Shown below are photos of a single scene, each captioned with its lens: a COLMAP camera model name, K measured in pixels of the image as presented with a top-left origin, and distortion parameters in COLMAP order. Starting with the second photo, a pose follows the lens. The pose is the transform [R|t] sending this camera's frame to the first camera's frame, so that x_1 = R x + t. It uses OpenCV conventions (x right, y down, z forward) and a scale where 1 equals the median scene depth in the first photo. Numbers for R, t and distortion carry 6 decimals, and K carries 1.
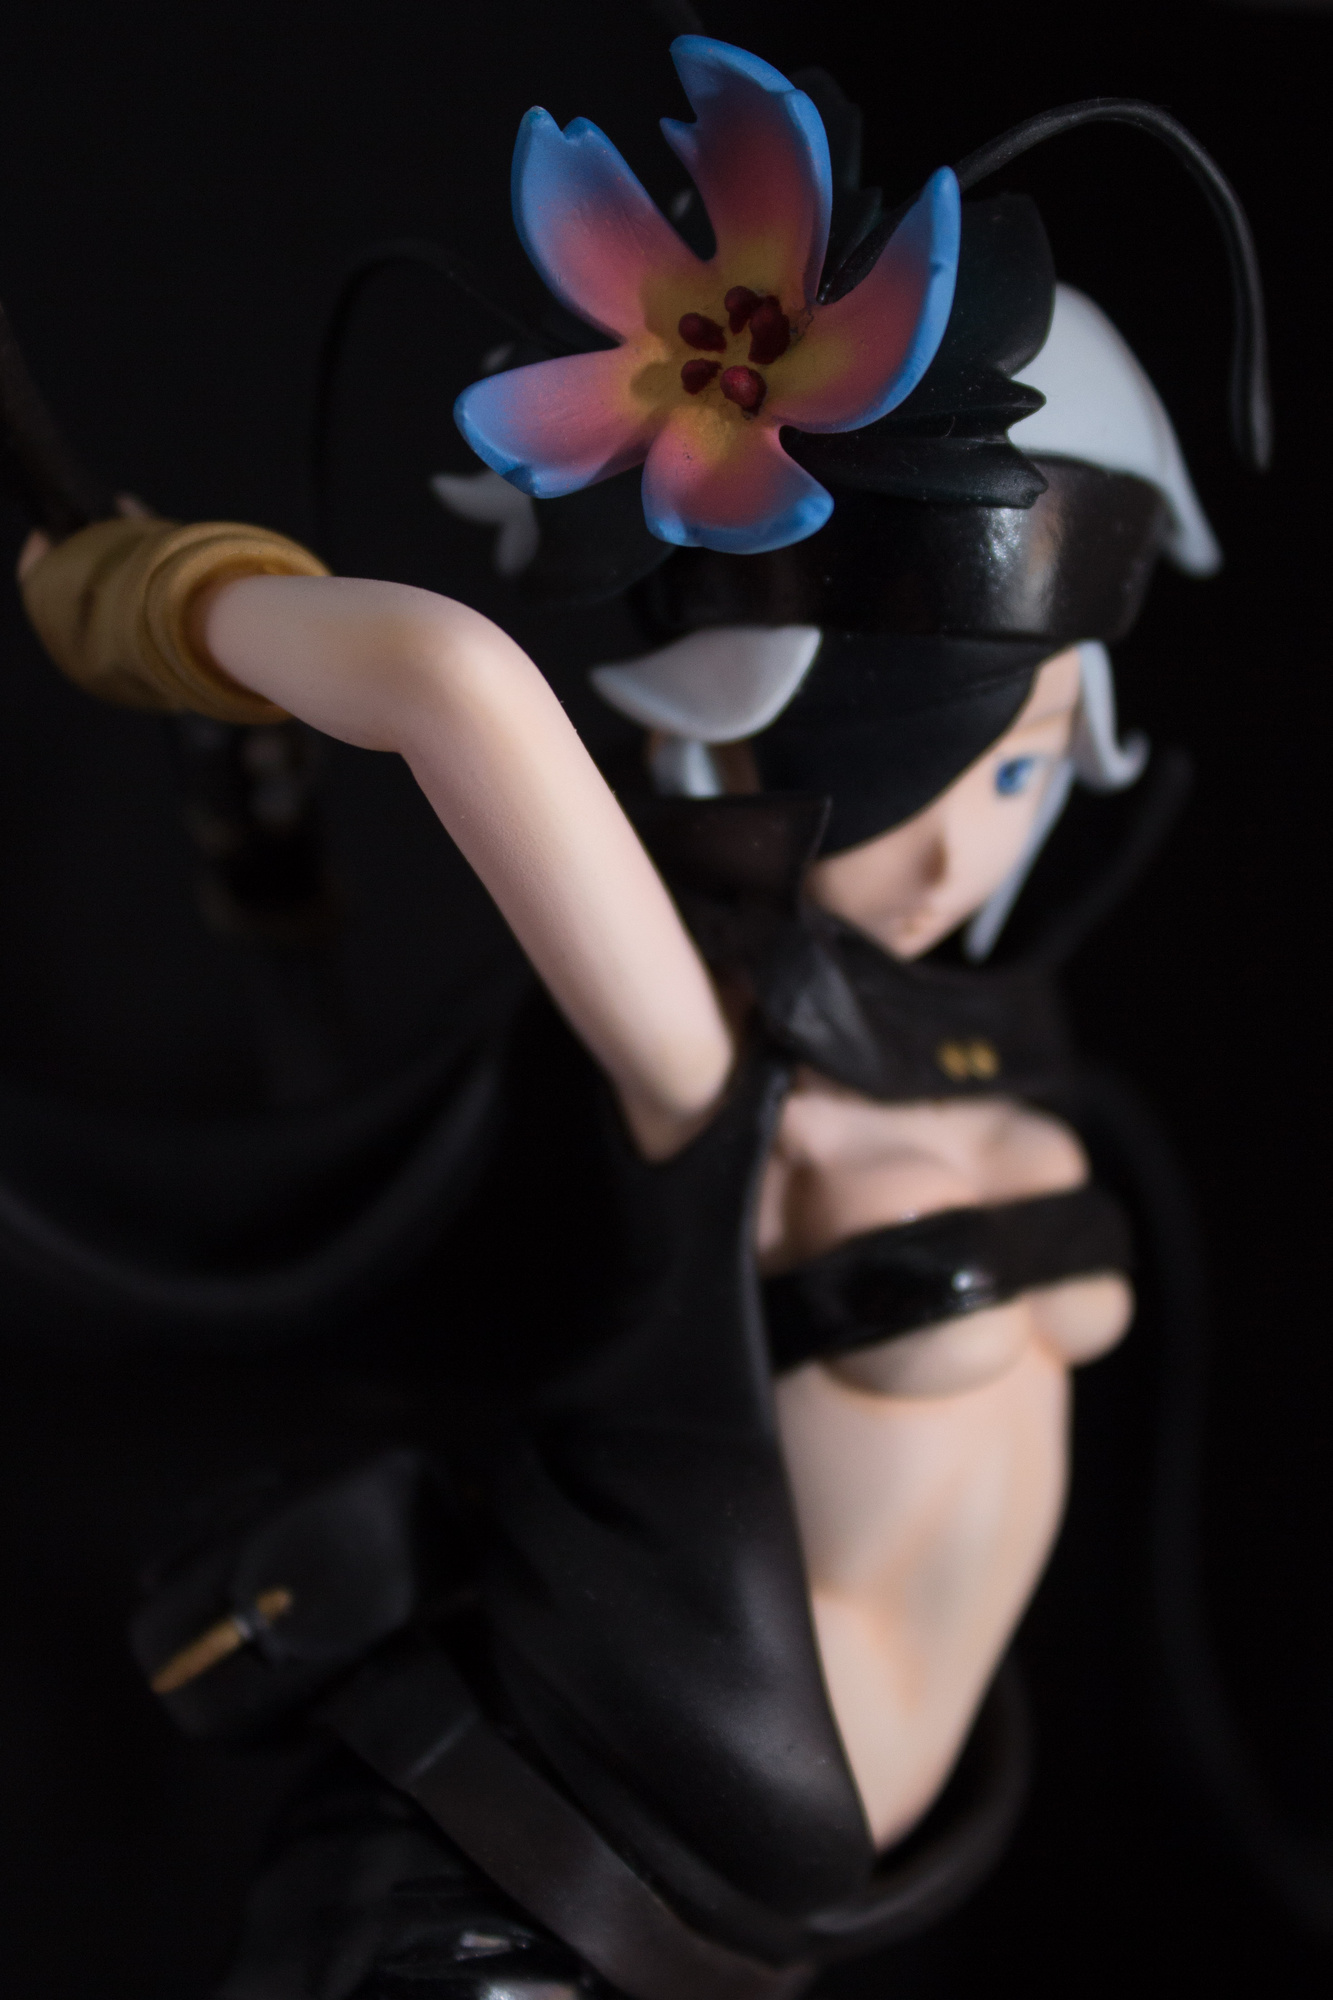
lens RADIAL K [[3346.9, 0, 669.8], [0, 3346.9, 971.2], [0, 0, 1]] dist [-0.045932, -0.020046]
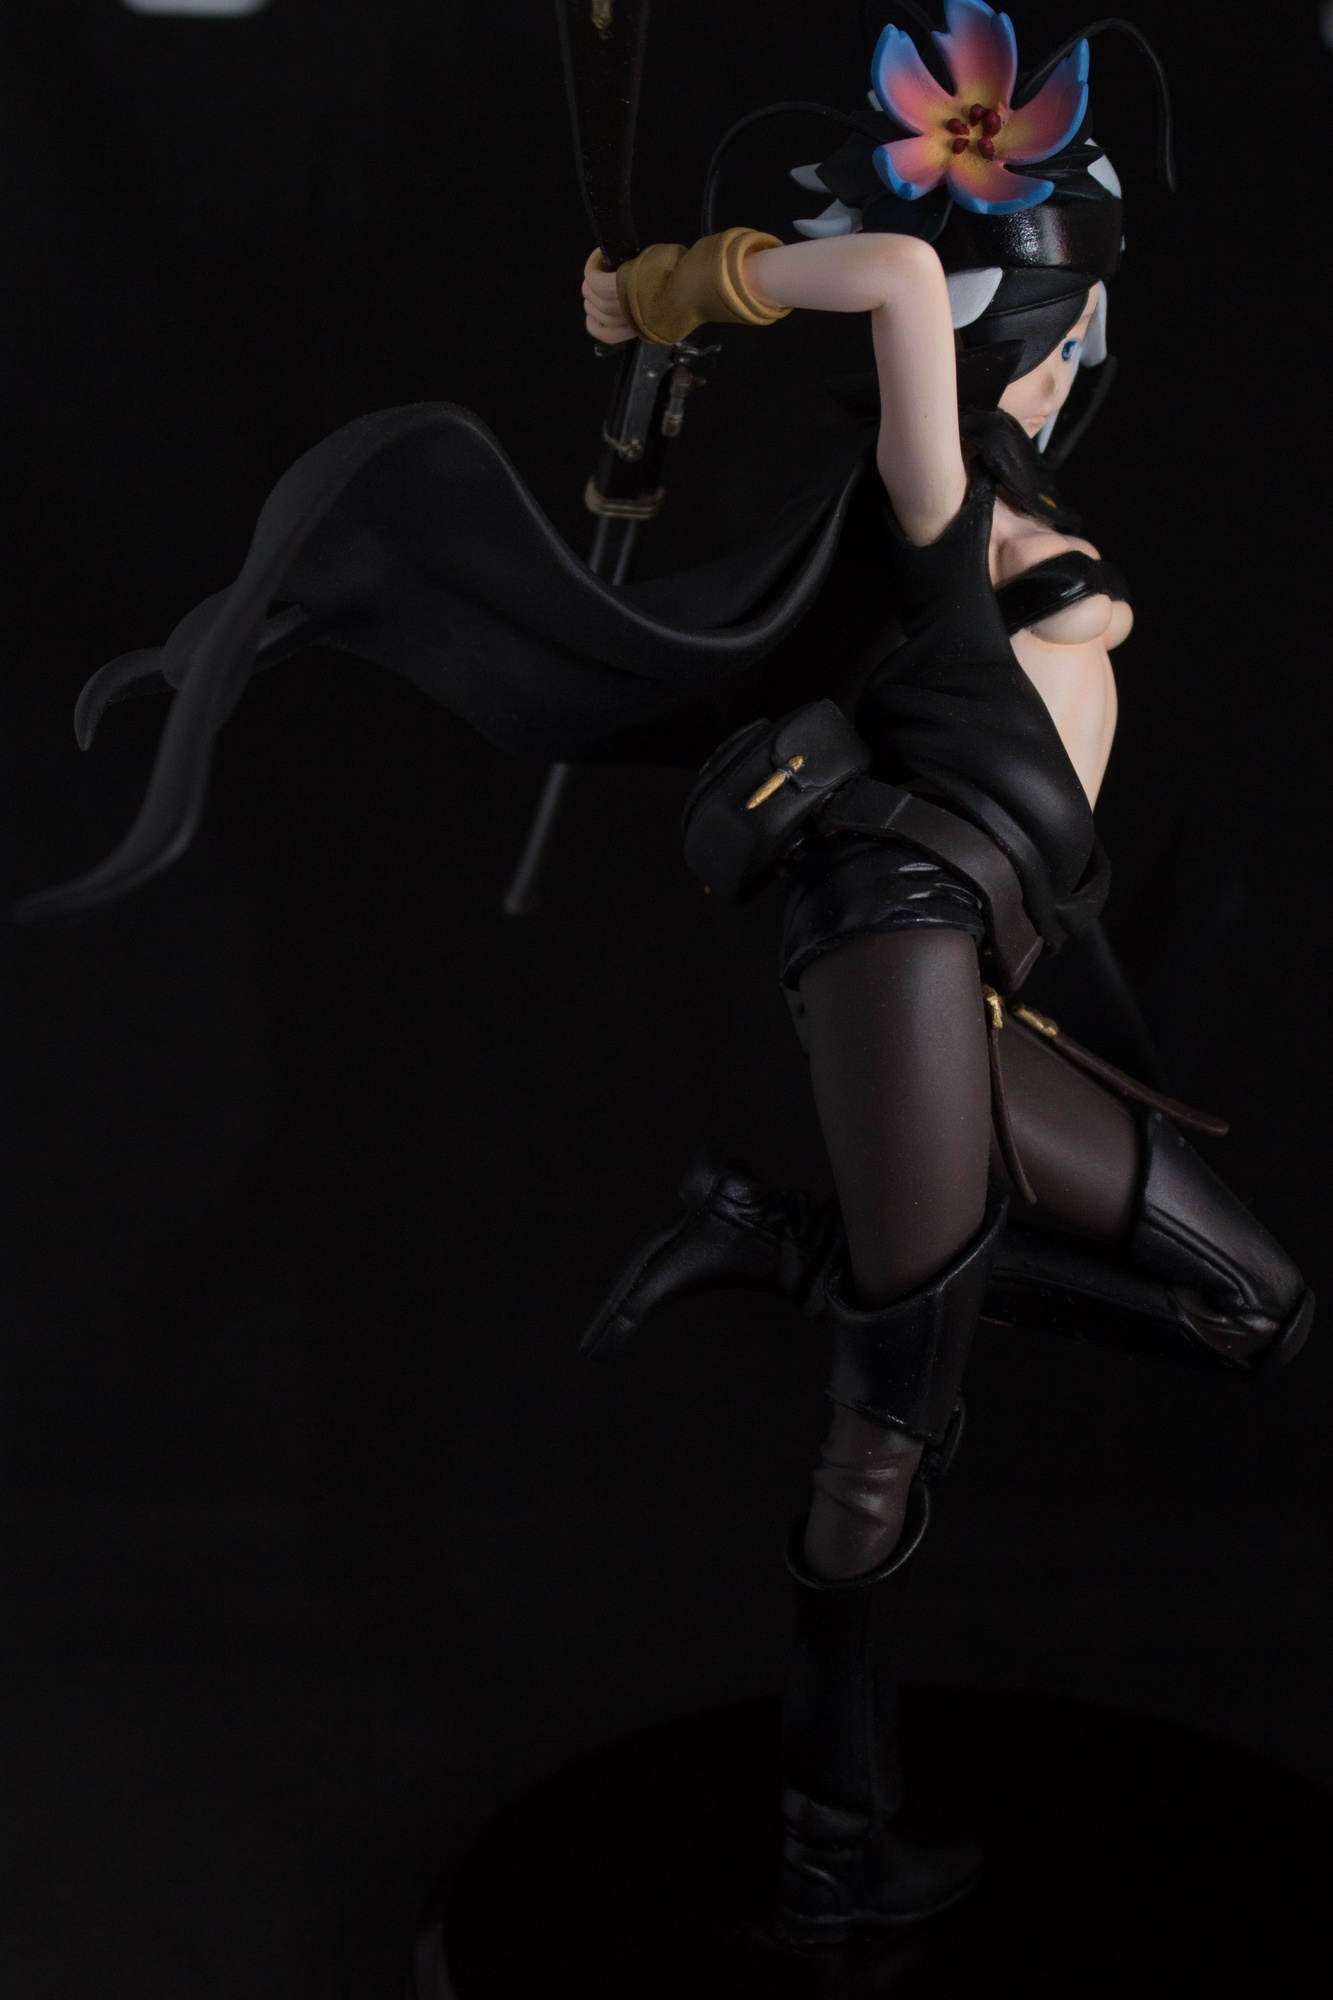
lens RADIAL K [[3457.3, 0, 669.3], [0, 3457.3, 995.2], [0, 0, 1]] dist [-0.057346, 0.058538]
pose [[0.952846, -0.108982, 0.283208, -0.831512], [0.130984, 0.989574, -0.059891, 0.460966], [-0.273728, 0.094163, 0.957187, -1.009419]]
